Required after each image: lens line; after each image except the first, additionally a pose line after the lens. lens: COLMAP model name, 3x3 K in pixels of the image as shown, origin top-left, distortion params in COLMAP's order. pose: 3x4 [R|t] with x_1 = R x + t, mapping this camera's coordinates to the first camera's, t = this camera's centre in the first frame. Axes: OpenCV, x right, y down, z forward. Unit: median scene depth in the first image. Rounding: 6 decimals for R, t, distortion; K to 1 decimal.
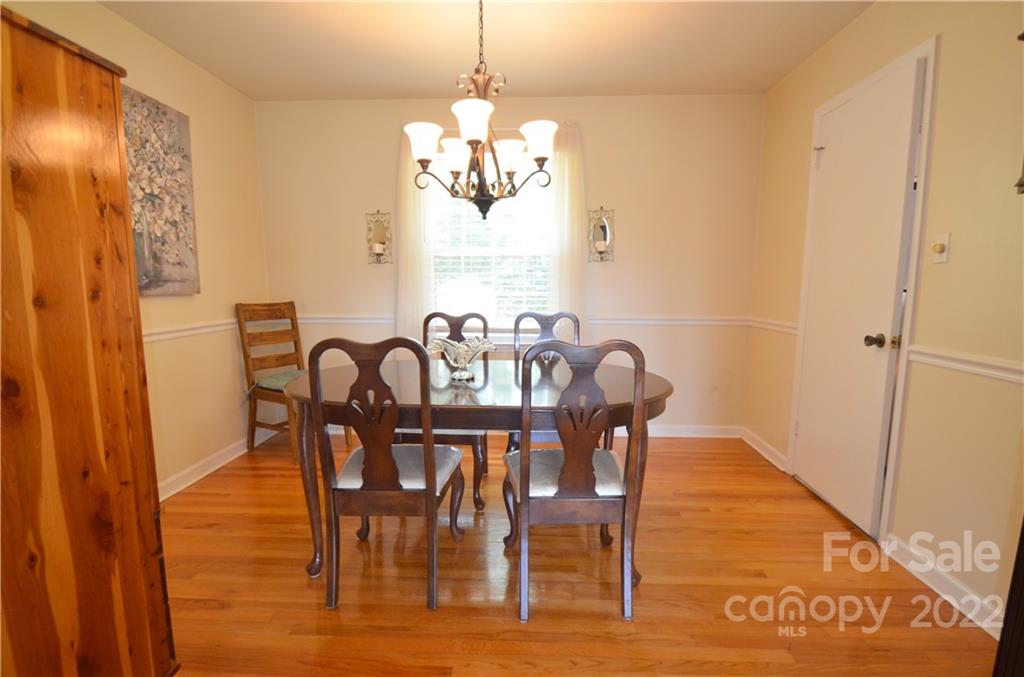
lens RADIAL K [[499.2, 0, 516.1], [0, 499.2, 351.4], [0, 0, 1]] dist [-0.005456, -0.001220]
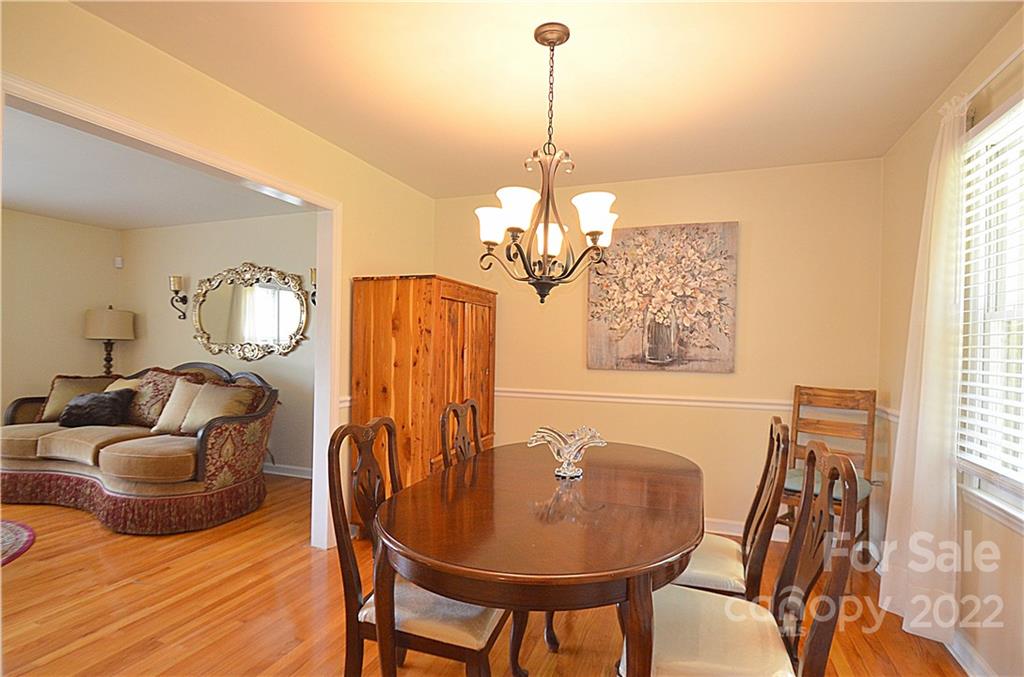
lens RADIAL K [[499.2, 0, 516.1], [0, 499.2, 351.4], [0, 0, 1]] dist [-0.005456, -0.001220]
pose [[-0.301500, 0.007032, -0.953440, 0.678249], [-0.145781, 0.987876, 0.053386, -0.174734], [0.942256, 0.155089, -0.296819, 0.998394]]
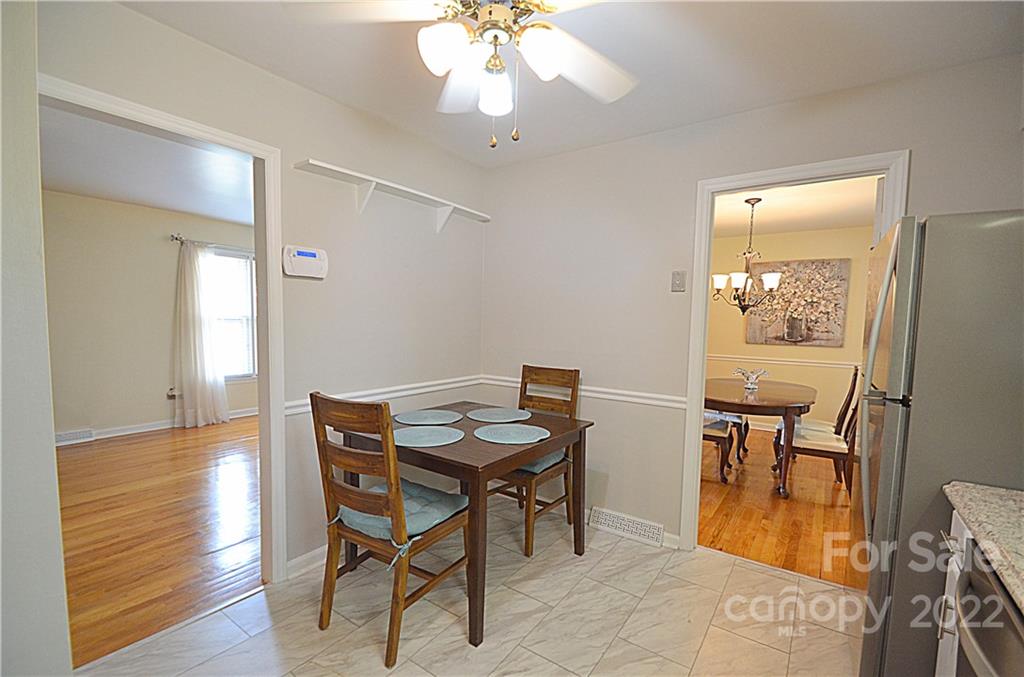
lens RADIAL K [[445.6, 0, 512.7], [0, 445.6, 356.6], [0, 0, 1]] dist [0.018240, -0.019786]
pose [[-0.540792, 0.059016, -0.839083, 1.756725], [-0.135054, 0.978502, 0.155864, -0.204594], [0.830244, 0.197611, -0.521196, 0.981868]]
